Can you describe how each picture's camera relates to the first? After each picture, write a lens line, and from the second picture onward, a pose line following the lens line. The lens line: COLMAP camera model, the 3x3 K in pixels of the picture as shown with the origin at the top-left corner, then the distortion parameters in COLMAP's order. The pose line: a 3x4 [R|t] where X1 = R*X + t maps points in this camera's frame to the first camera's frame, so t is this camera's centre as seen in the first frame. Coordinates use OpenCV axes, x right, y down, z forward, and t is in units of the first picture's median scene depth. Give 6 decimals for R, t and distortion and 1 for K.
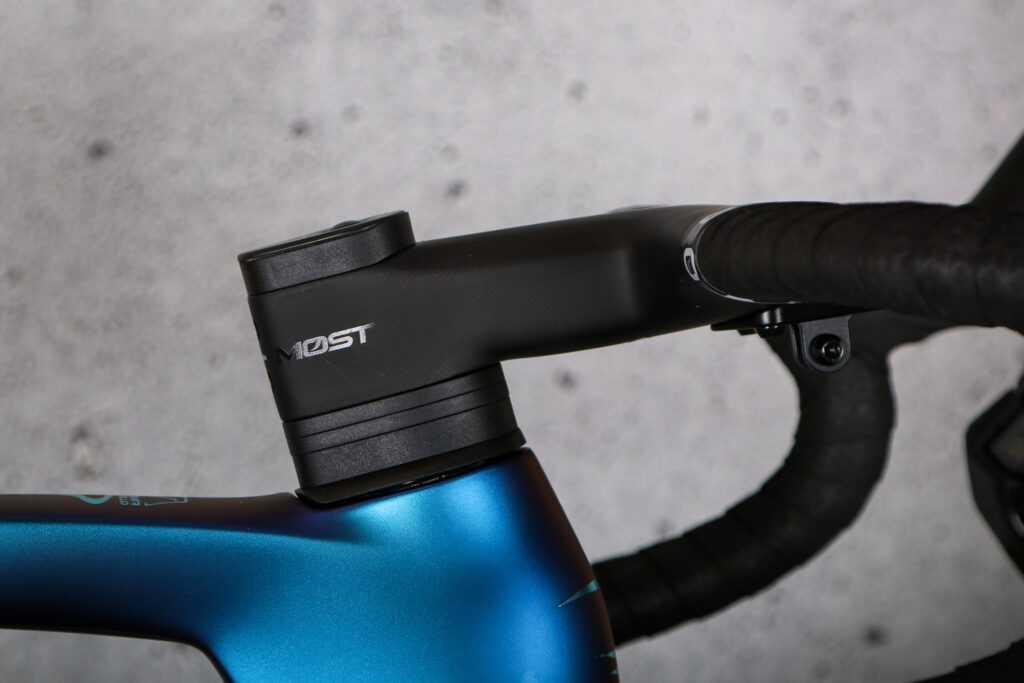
lens RADIAL K [[3842.8, 0, 512.0], [0, 3842.8, 341.5], [0, 0, 1]] dist [0.175408, 2.253394]
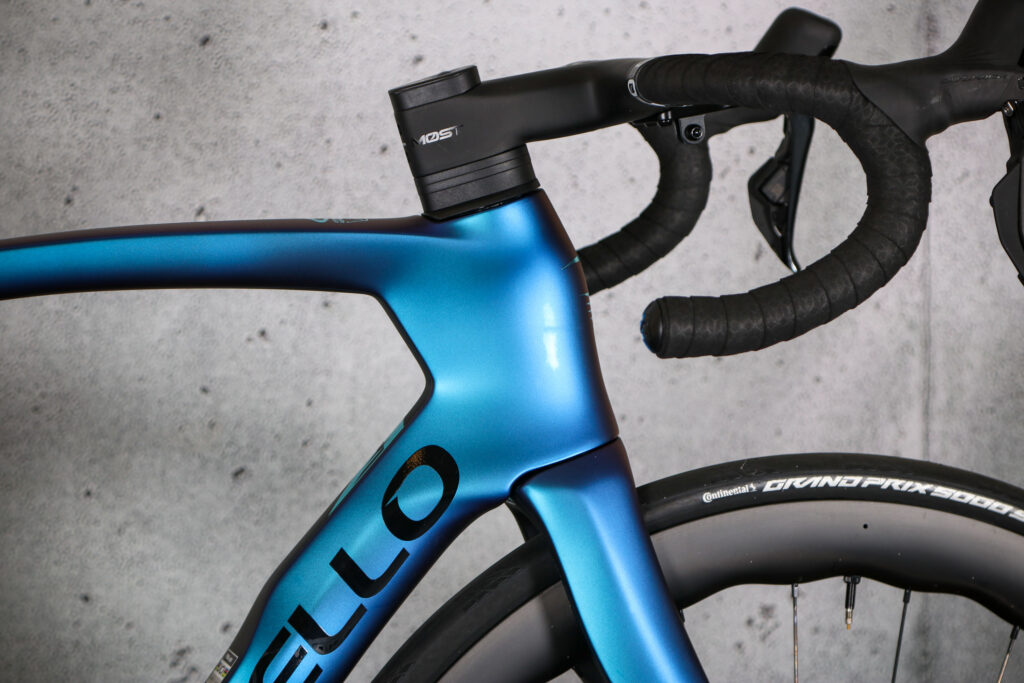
lens RADIAL K [[3420.5, 0, 512.0], [0, 3420.5, 341.5], [0, 0, 1]] dist [0.363451, -1.300105]
pose [[0.992812, -0.034065, 0.114738, -0.208700], [0.029963, 0.998855, 0.037287, 0.039942], [-0.115877, -0.033581, 0.992696, -0.693253]]
